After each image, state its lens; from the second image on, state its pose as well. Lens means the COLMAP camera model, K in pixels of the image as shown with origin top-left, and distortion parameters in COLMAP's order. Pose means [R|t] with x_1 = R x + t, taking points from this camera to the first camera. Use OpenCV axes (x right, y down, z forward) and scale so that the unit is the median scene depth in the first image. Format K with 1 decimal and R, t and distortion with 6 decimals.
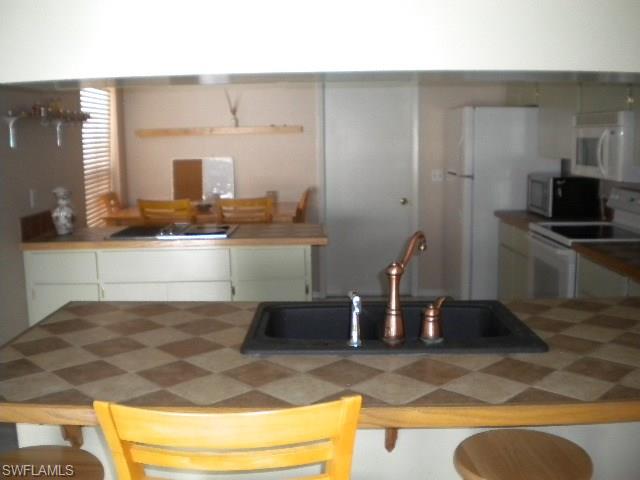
lens RADIAL K [[681.4, 0, 320.0], [0, 681.4, 240.0], [0, 0, 1]] dist [-0.135090, 0.018135]
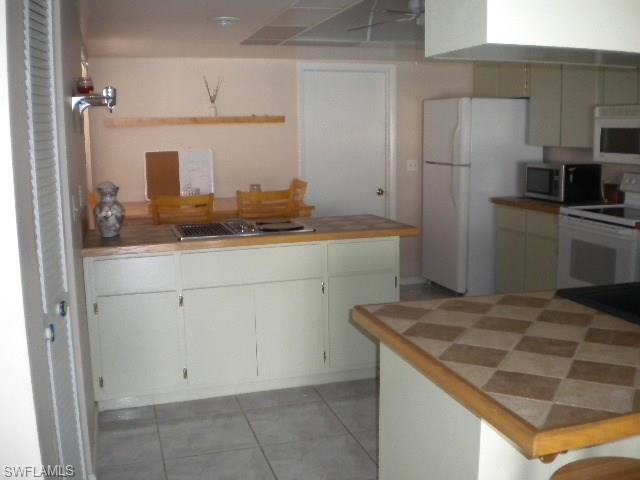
lens RADIAL K [[681.4, 0, 320.0], [0, 681.4, 240.0], [0, 0, 1]] dist [-0.135090, 0.018135]
pose [[0.957262, -0.045190, 0.285669, -0.299521], [0.043140, 0.998978, 0.013469, -0.003440], [-0.285986, -0.000570, 0.958234, 0.075924]]
